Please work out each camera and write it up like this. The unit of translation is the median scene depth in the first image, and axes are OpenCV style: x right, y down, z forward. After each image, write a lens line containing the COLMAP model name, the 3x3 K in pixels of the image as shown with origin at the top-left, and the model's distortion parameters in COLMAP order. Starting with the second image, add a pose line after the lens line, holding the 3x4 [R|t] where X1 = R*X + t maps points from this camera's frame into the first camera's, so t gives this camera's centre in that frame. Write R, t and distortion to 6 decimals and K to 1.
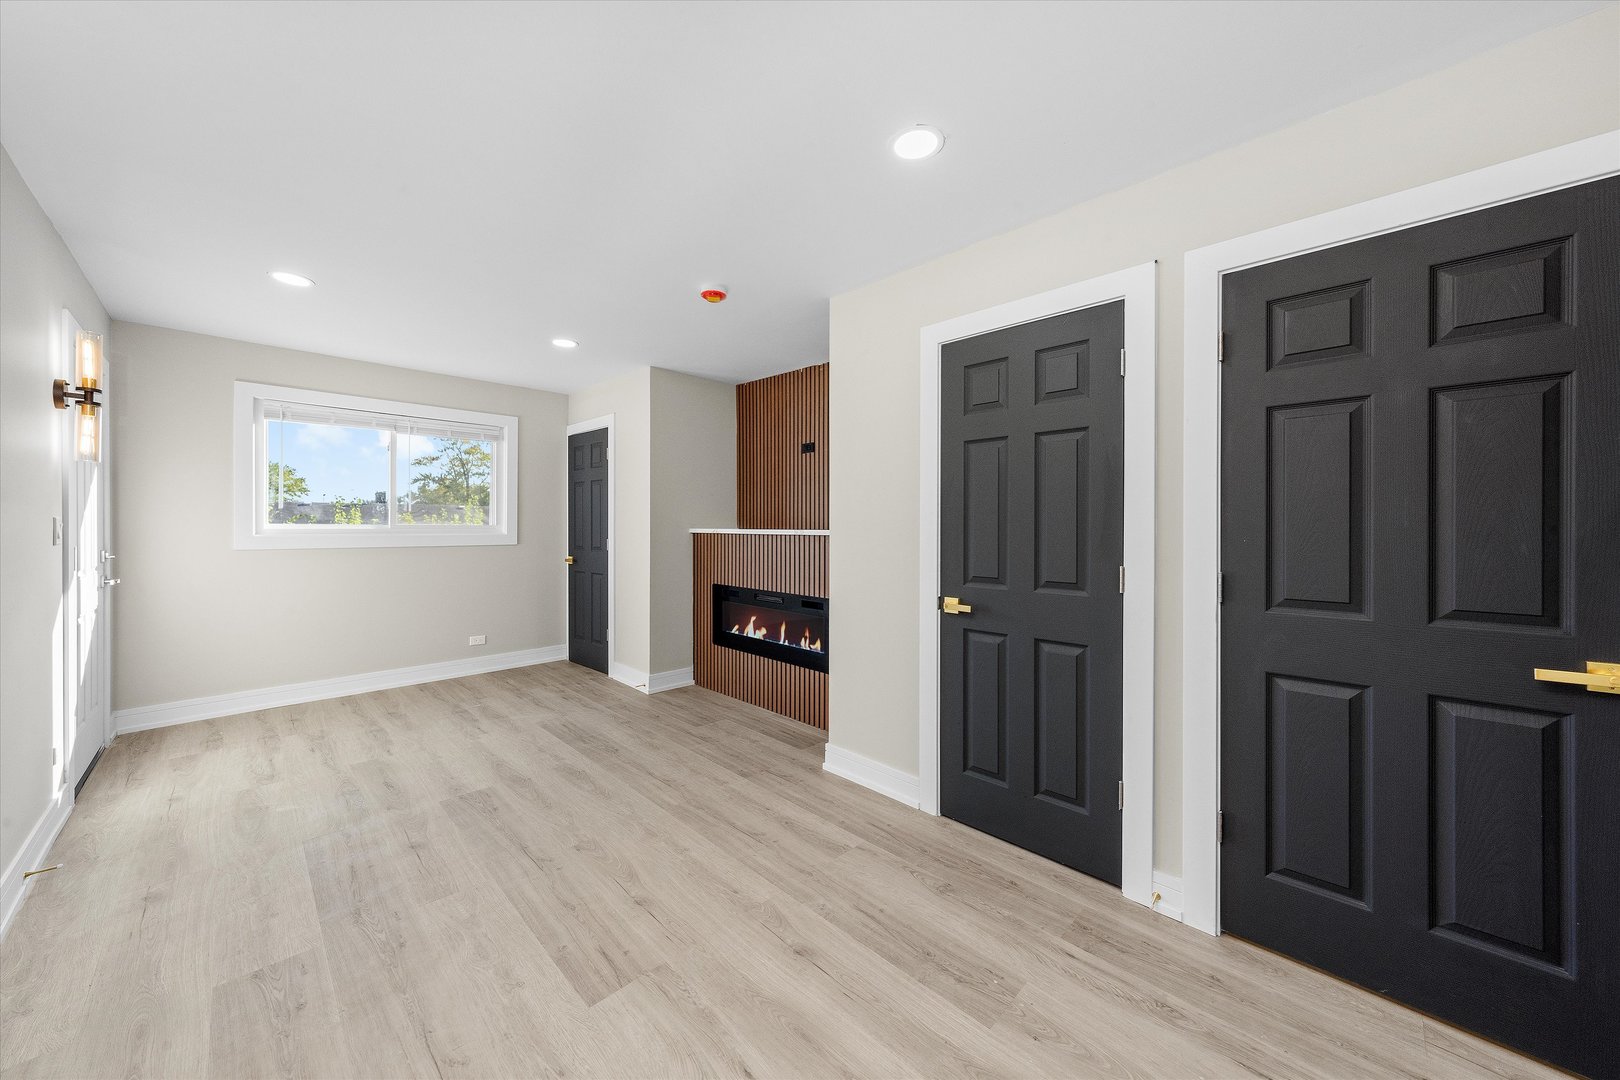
lens RADIAL K [[561.0, 0, 797.0], [0, 561.0, 528.1], [0, 0, 1]] dist [0.000114, -0.000010]
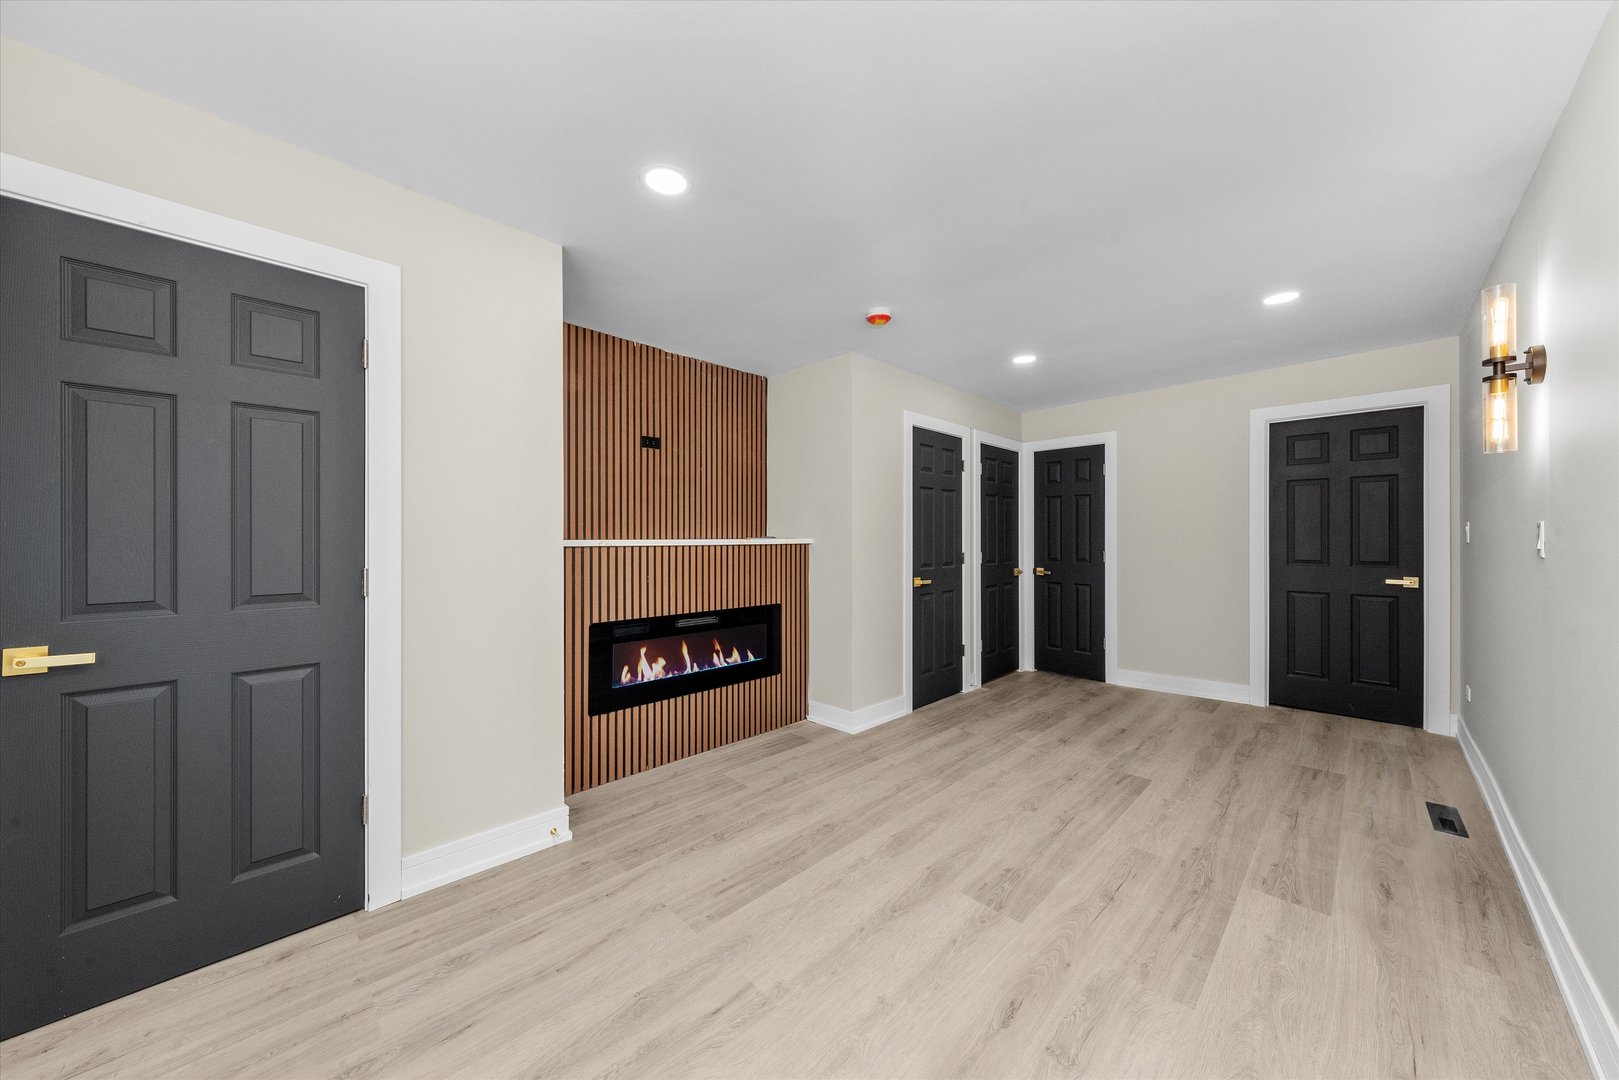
lens RADIAL K [[560.7, 0, 796.5], [0, 560.7, 528.1], [0, 0, 1]] dist [0.000114, -0.000010]
pose [[0.017741, 0.010033, 0.999792, -1.043064], [0.004252, 0.999940, -0.010110, -0.006850], [-0.999834, 0.004431, 0.017697, 0.973424]]
